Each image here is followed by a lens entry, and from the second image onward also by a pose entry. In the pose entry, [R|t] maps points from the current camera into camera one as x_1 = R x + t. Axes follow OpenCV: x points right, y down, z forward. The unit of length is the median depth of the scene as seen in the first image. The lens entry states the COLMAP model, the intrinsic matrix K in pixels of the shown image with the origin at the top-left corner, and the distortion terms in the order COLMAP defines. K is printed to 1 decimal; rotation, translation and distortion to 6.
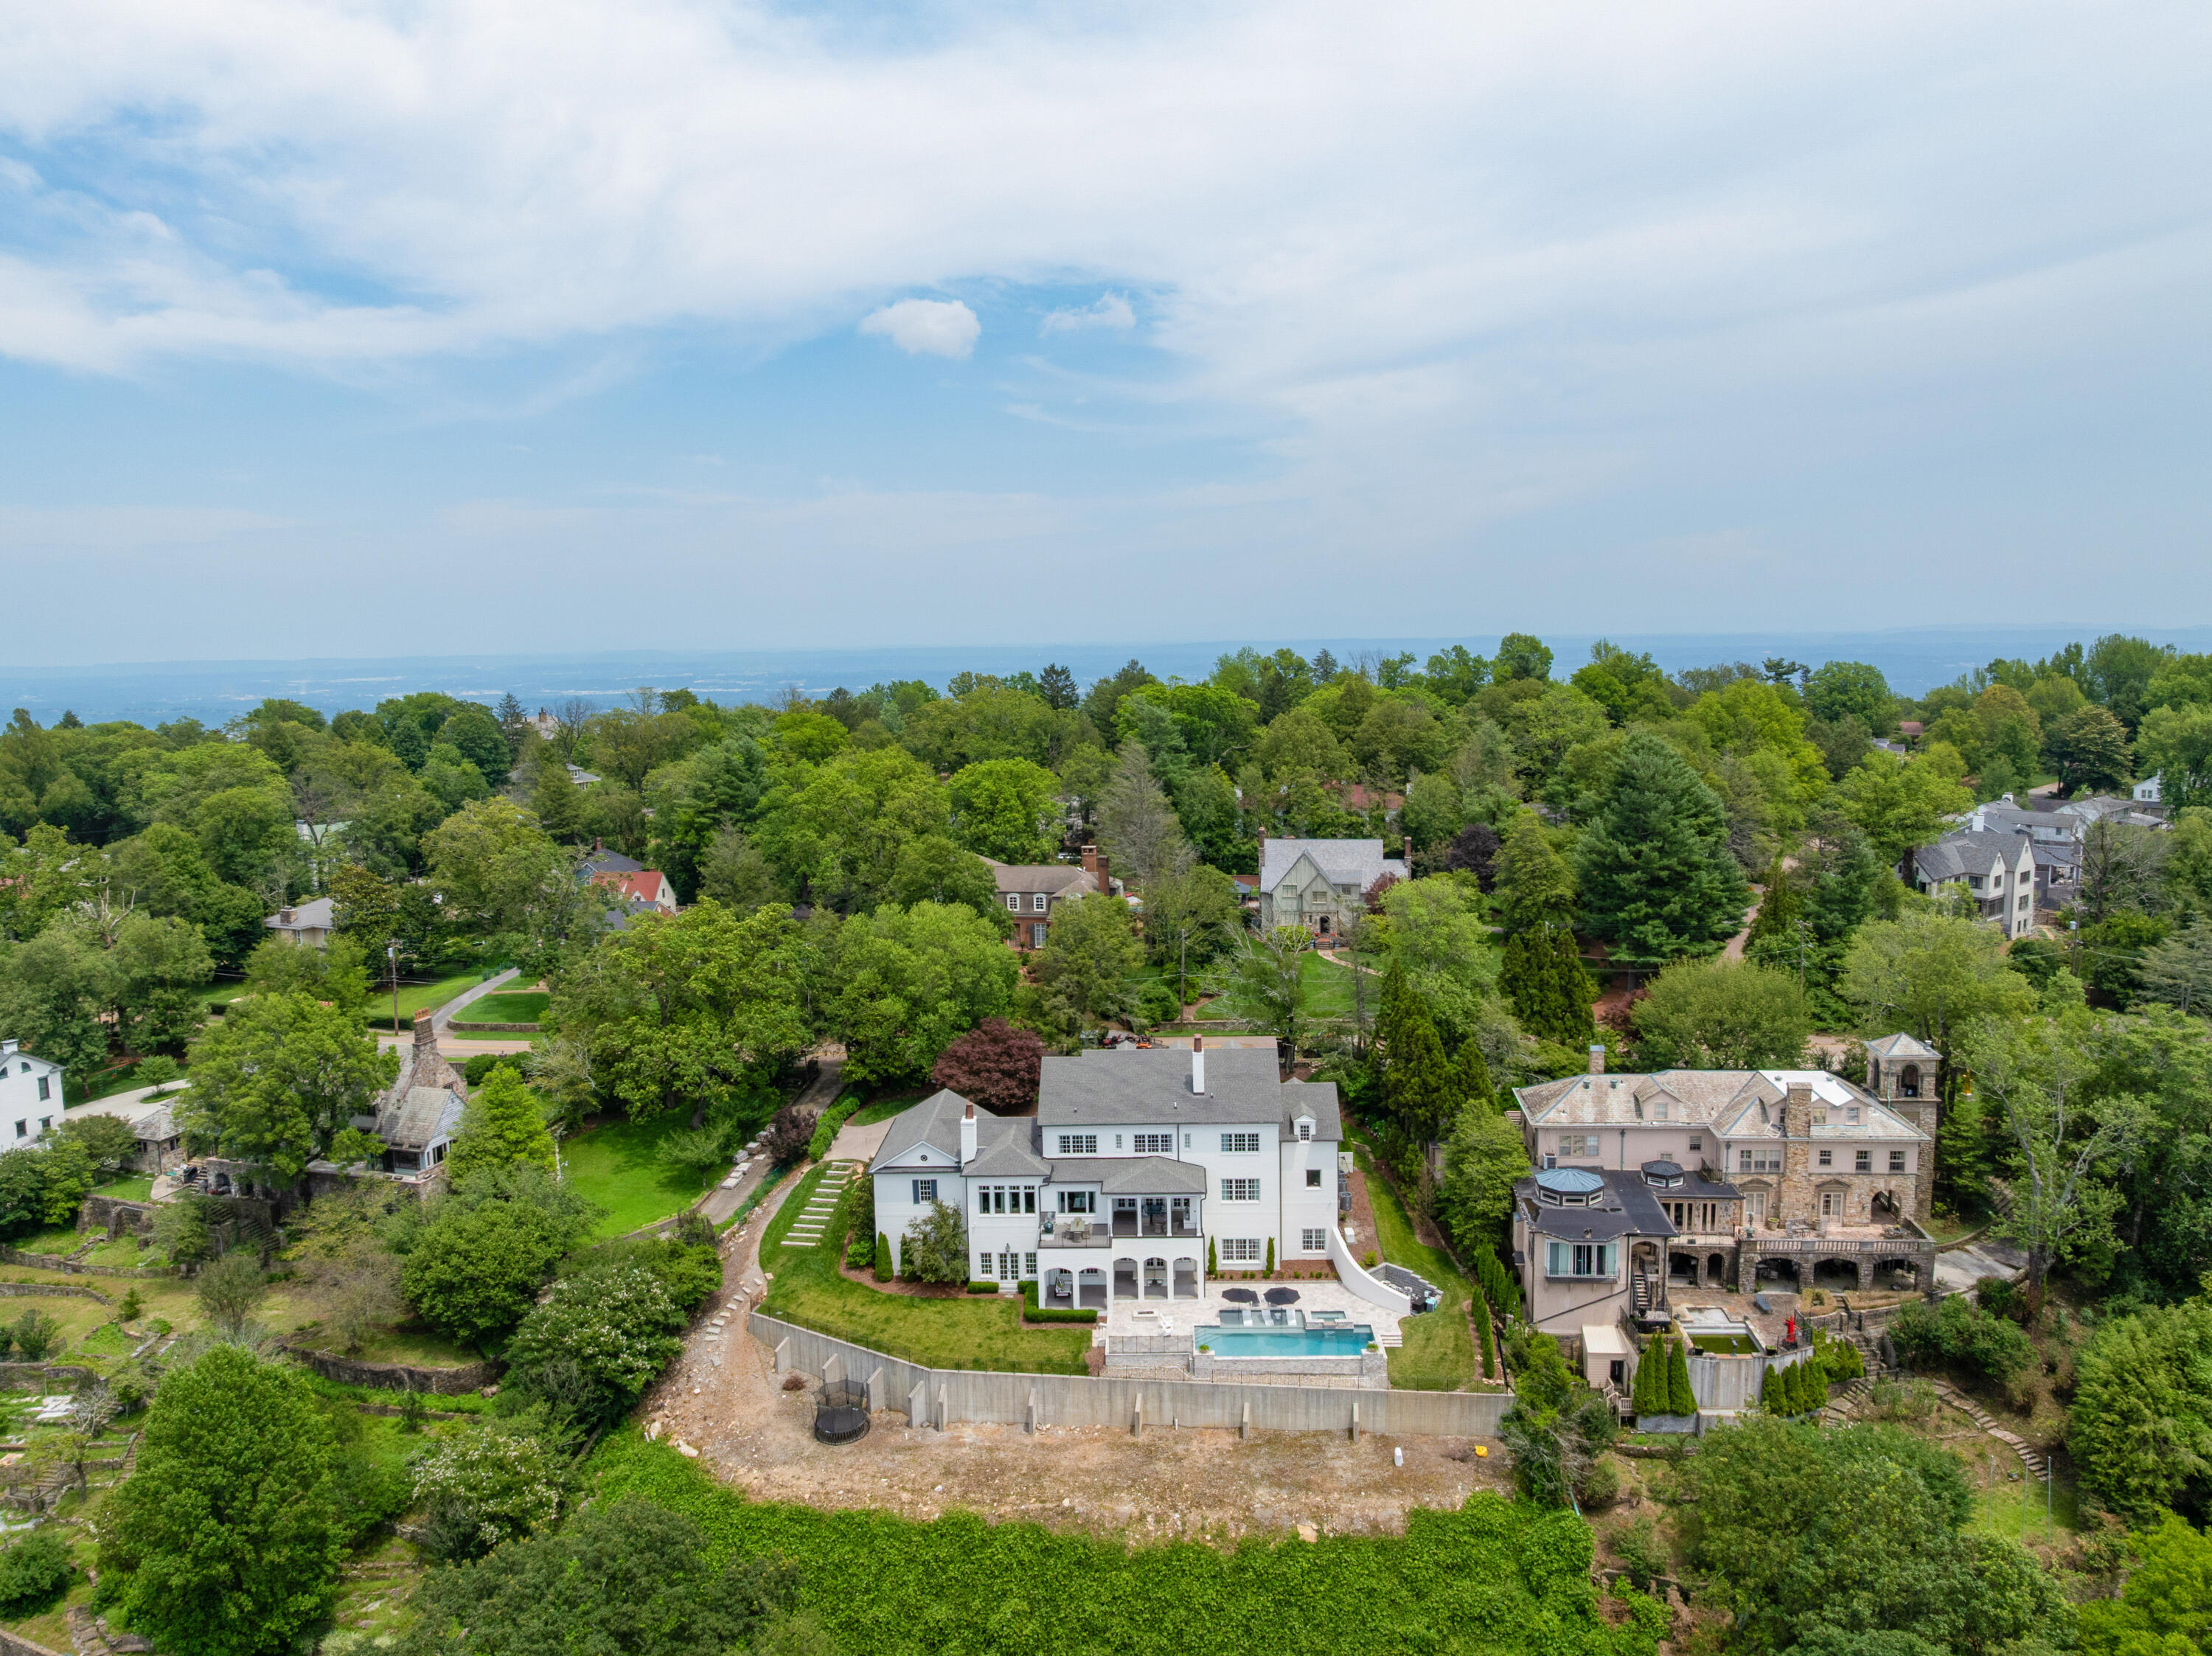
lens RADIAL K [[1612.9, 0, 1106.0], [0, 1612.9, 828.0], [0, 0, 1]] dist [-0.025916, -0.000029]
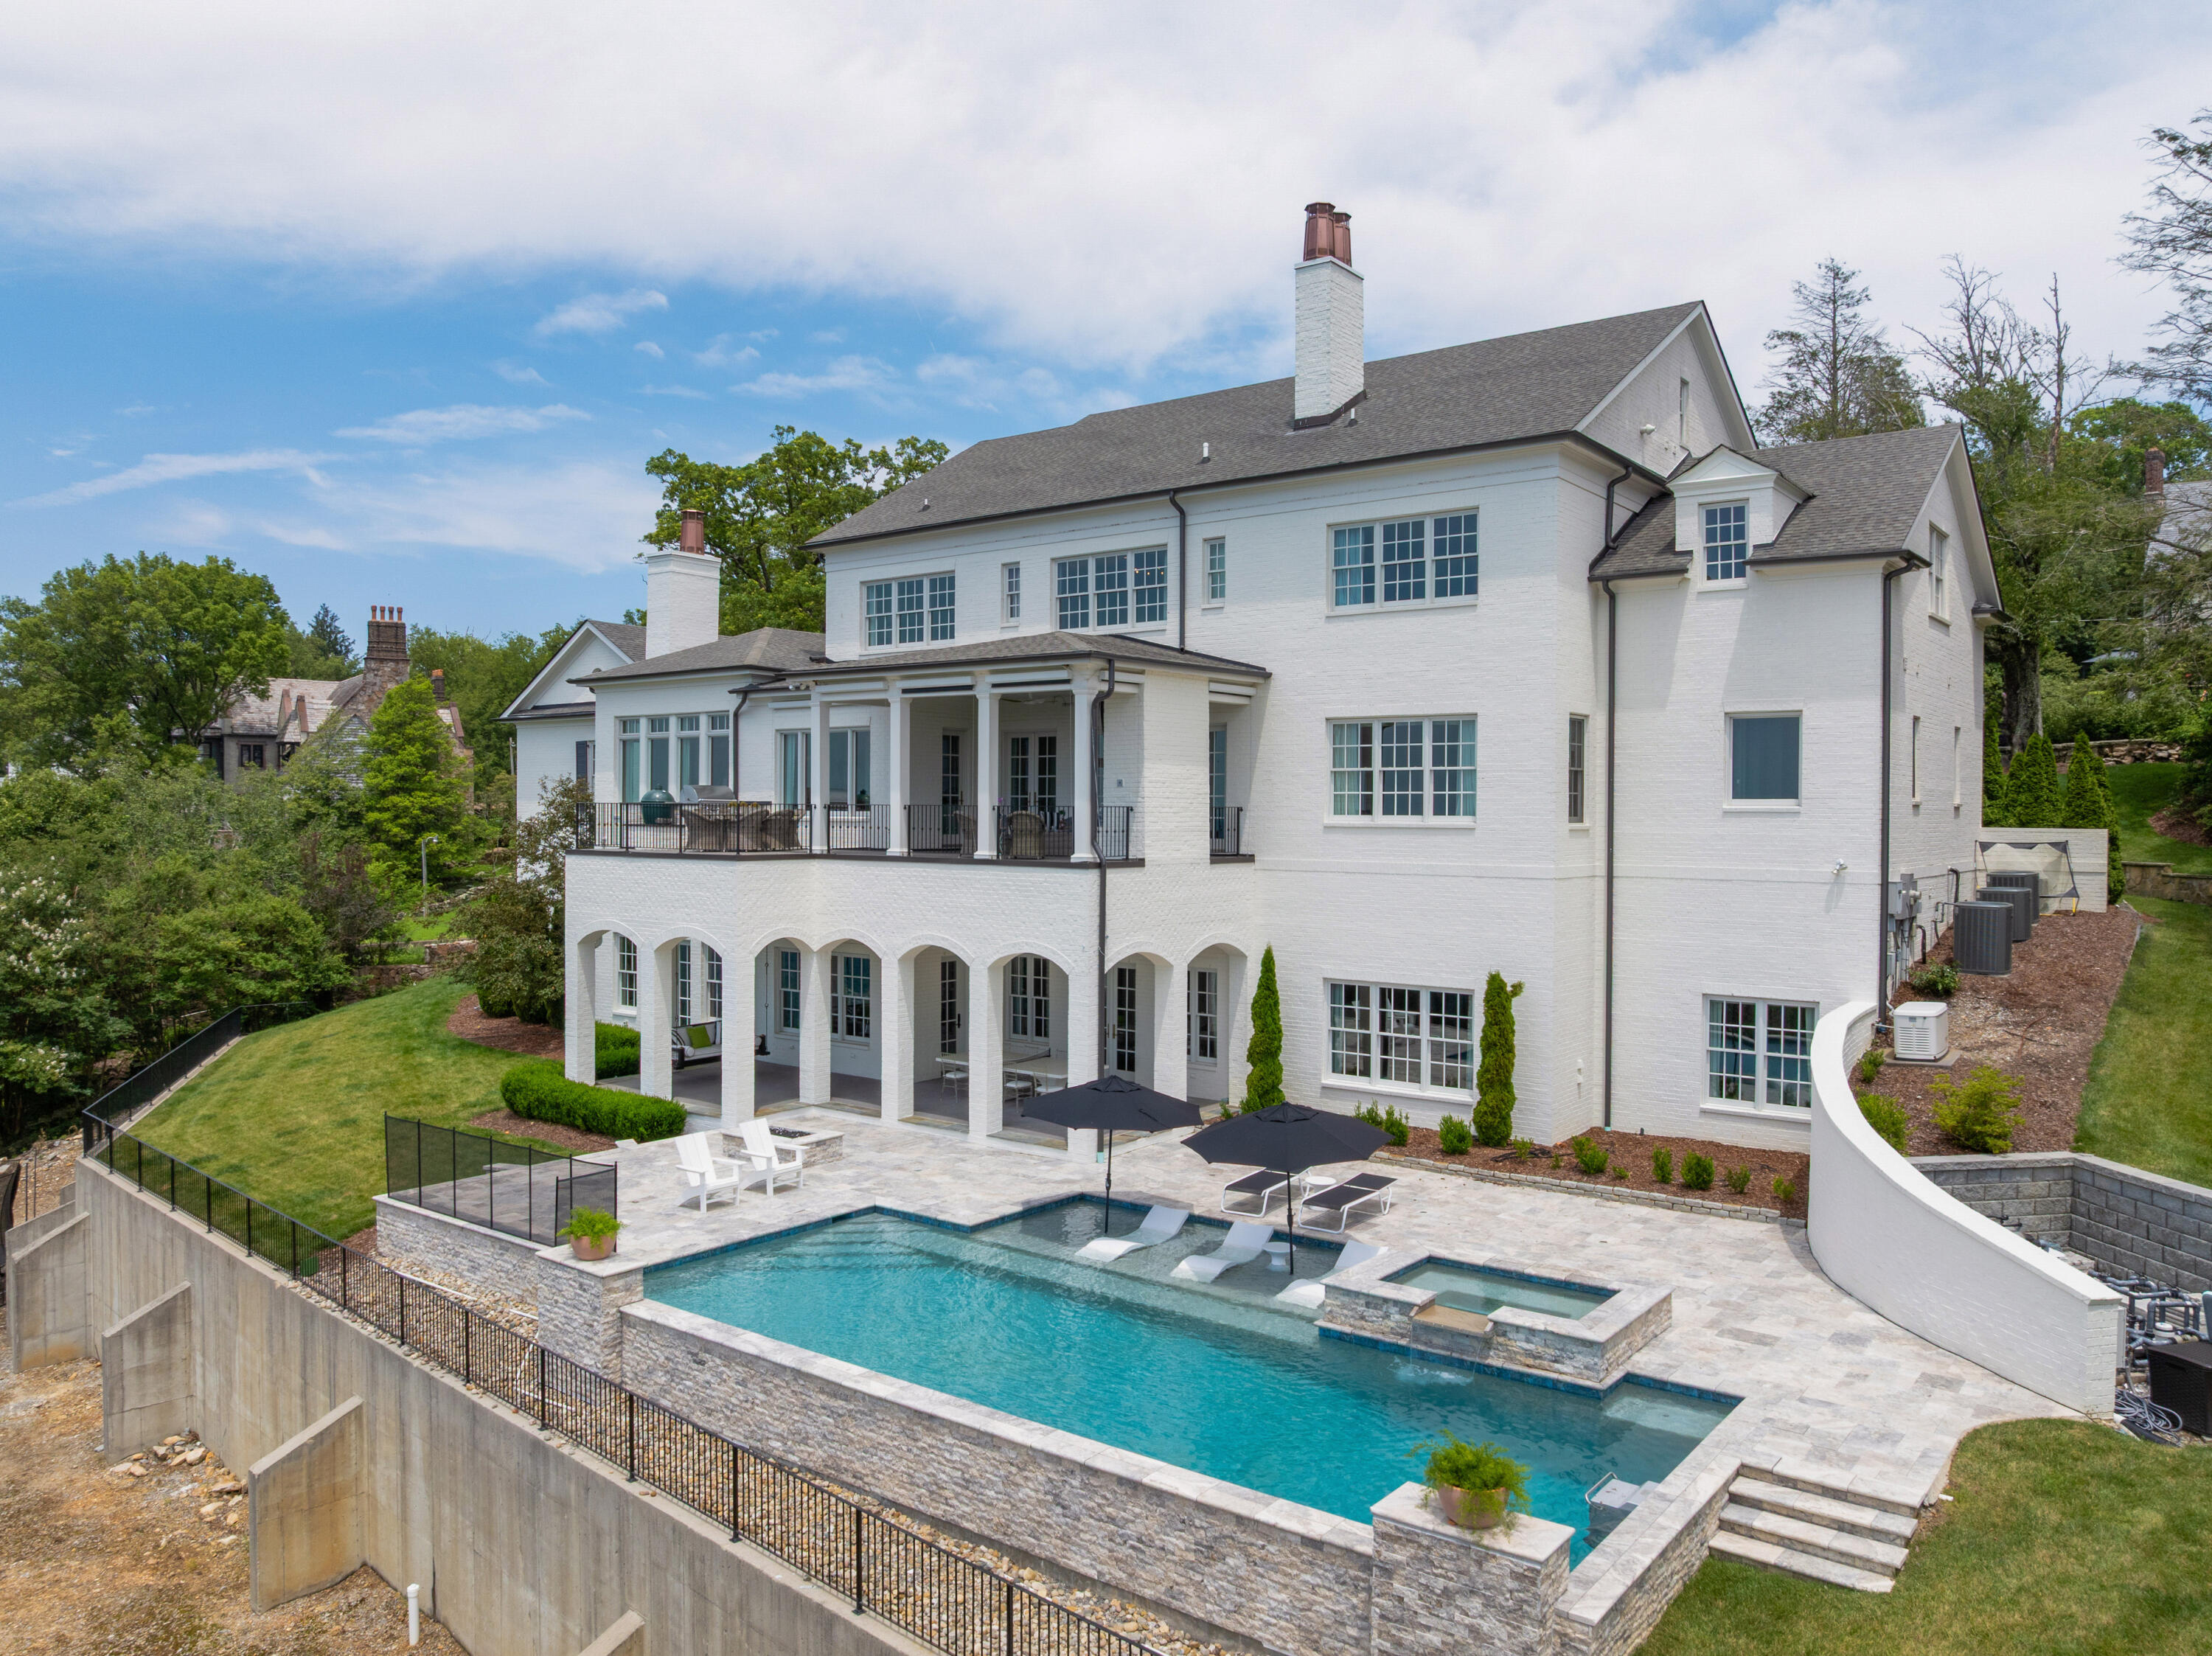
lens RADIAL K [[1591.4, 0, 1106.0], [0, 1591.4, 828.0], [0, 0, 1]] dist [-0.037609, -0.002298]
pose [[0.809092, 0.030931, -0.586868, 0.192380], [-0.096671, 0.992016, -0.080992, 0.266704], [0.579677, 0.122263, 0.805622, 0.821914]]
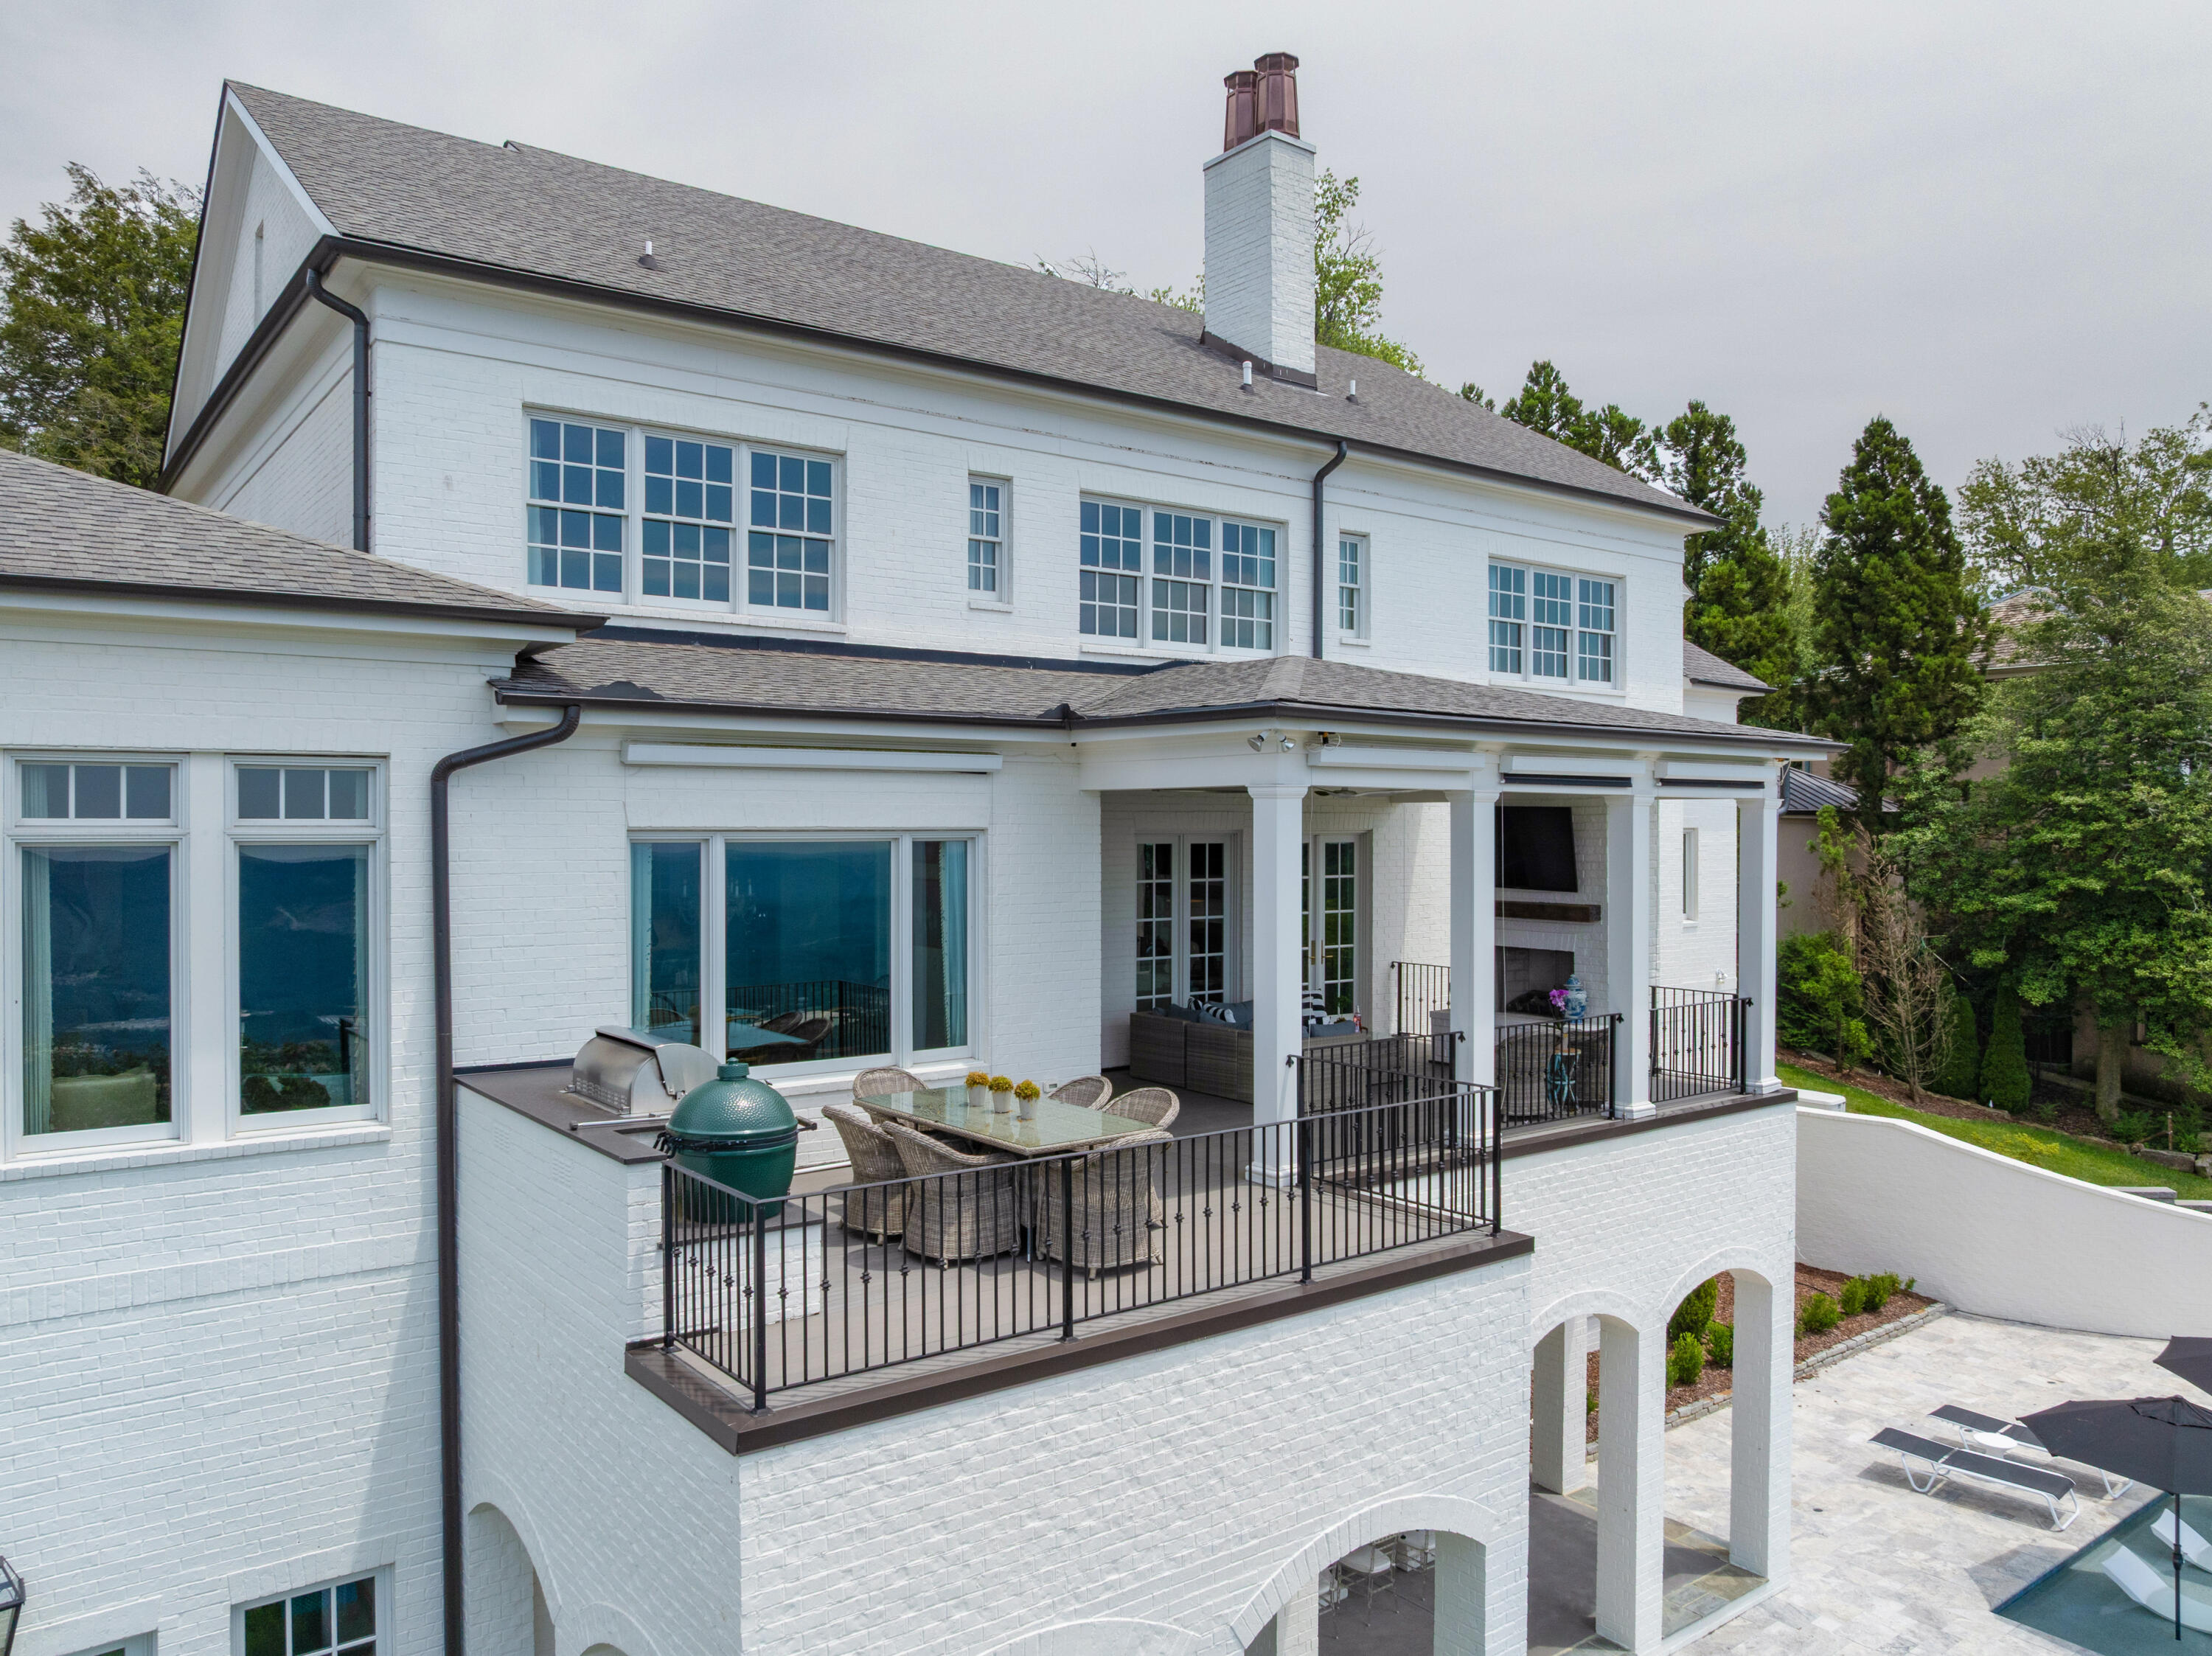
lens RADIAL K [[1577.9, 0, 1106.0], [0, 1577.9, 828.0], [0, 0, 1]] dist [-0.036462, -0.000294]
pose [[0.777405, 0.018288, 0.628735, -0.067800], [0.063606, 0.992168, -0.107505, 0.242258], [-0.625777, 0.123566, 0.770153, 0.932324]]
